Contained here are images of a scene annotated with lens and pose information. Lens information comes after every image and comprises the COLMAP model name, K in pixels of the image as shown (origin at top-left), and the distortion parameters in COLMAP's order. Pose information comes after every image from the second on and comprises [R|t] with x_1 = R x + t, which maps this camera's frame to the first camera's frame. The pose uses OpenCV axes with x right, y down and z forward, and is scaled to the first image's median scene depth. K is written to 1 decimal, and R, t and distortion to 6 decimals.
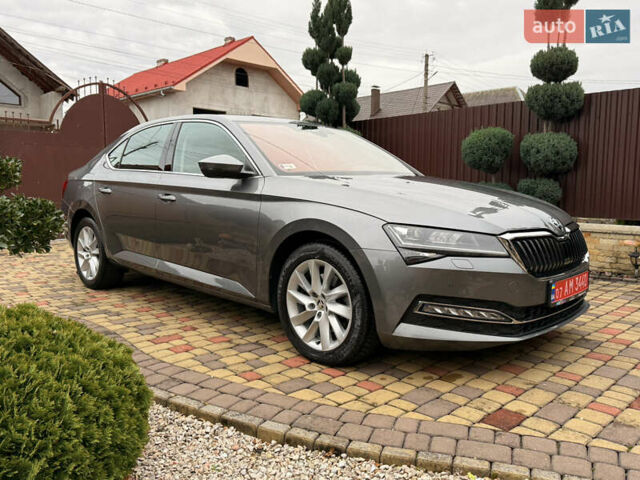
lens RADIAL K [[534.7, 0, 320.0], [0, 534.7, 240.0], [0, 0, 1]] dist [0.104303, -0.181170]
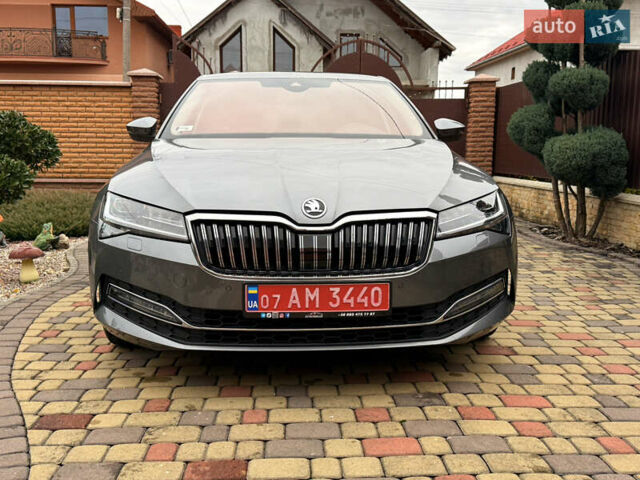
lens RADIAL K [[650.3, 0, 317.3], [0, 650.3, 238.1], [0, 0, 1]] dist [0.157049, -0.360491]
pose [[0.738236, 0.095976, -0.667680, 1.113981], [-0.076204, 0.995356, 0.058821, -0.045349], [0.670224, 0.007456, 0.742121, 0.413412]]
